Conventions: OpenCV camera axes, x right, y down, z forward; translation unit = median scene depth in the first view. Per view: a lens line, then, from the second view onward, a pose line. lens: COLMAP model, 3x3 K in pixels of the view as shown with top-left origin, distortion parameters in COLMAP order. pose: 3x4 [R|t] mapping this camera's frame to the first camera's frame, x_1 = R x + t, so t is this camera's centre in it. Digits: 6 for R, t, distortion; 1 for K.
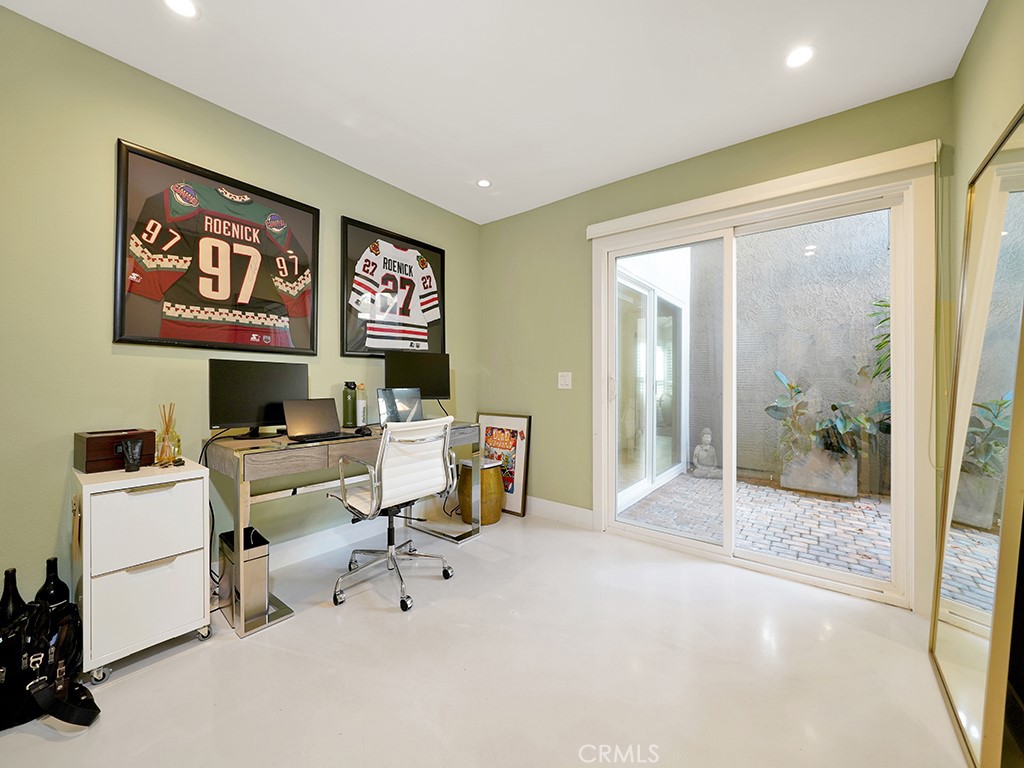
lens RADIAL K [[397.7, 0, 512.0], [0, 397.7, 384.0], [0, 0, 1]] dist [-0.003893, -0.000406]
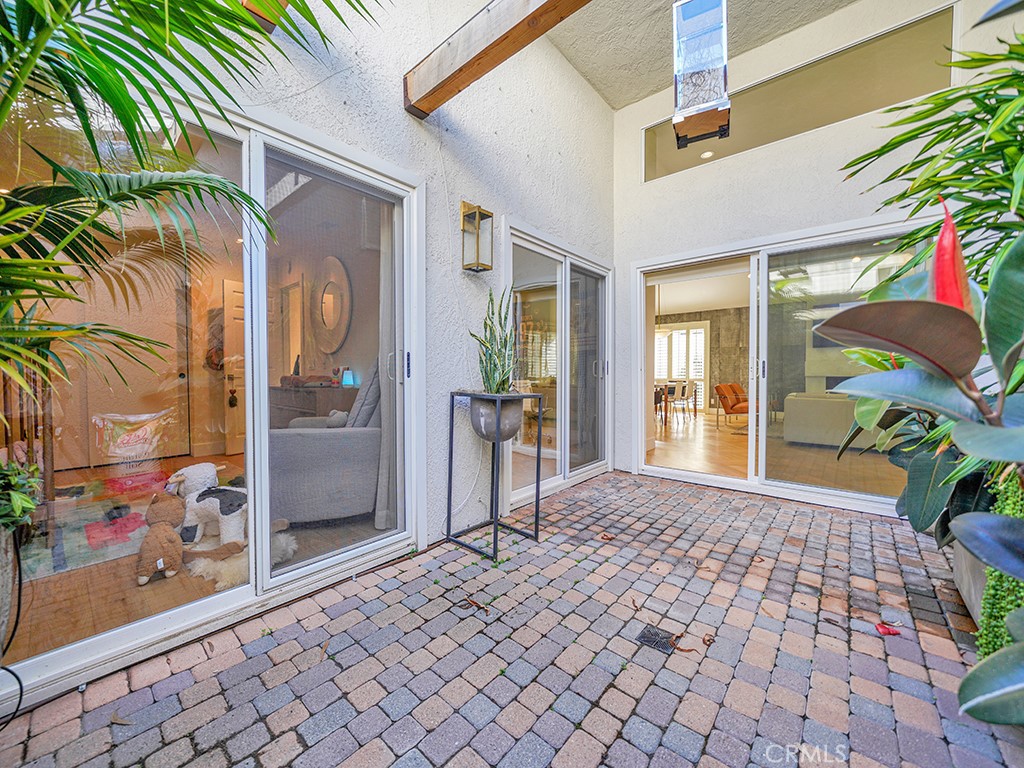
lens RADIAL K [[397.7, 0, 512.0], [0, 397.7, 384.0], [0, 0, 1]] dist [-0.003893, -0.000406]
pose [[-0.052117, 0.027954, -0.998250, 1.619898], [-0.007514, 0.999569, 0.028383, 0.026761], [0.998613, 0.008981, -0.051885, 0.705016]]
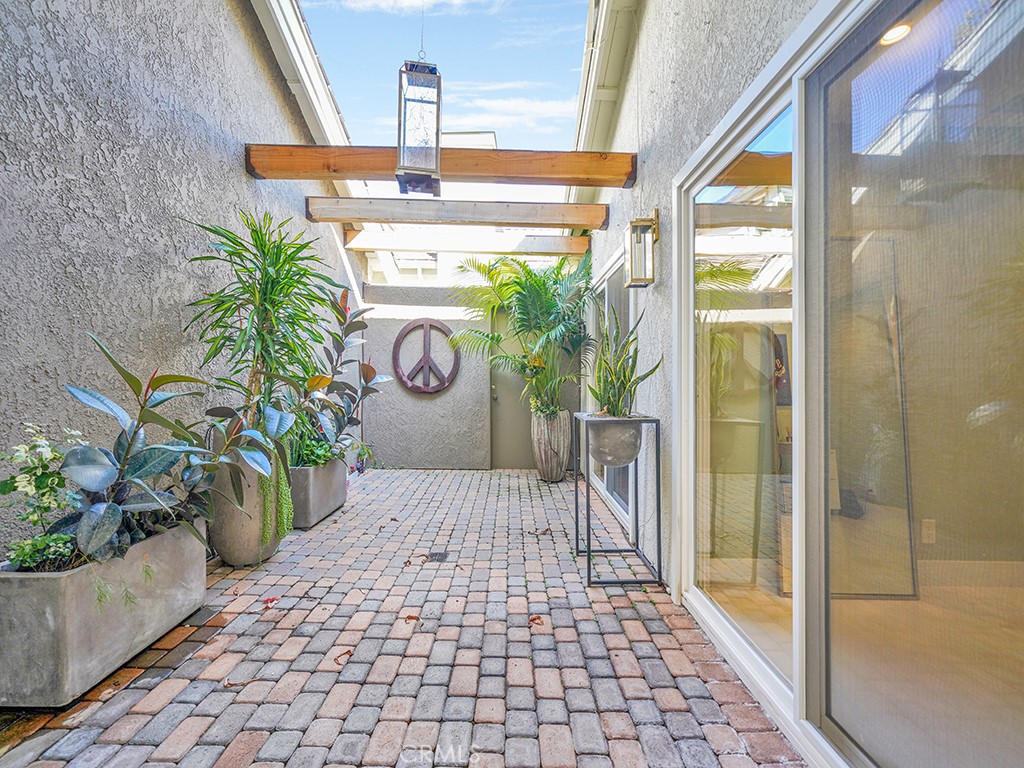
lens RADIAL K [[397.7, 0, 512.0], [0, 397.7, 384.0], [0, 0, 1]] dist [-0.003893, -0.000406]
pose [[-0.611134, -0.016015, 0.791365, 0.310532], [-0.009979, 0.999872, 0.012528, -0.000588], [-0.791464, -0.000240, -0.611216, 1.274977]]
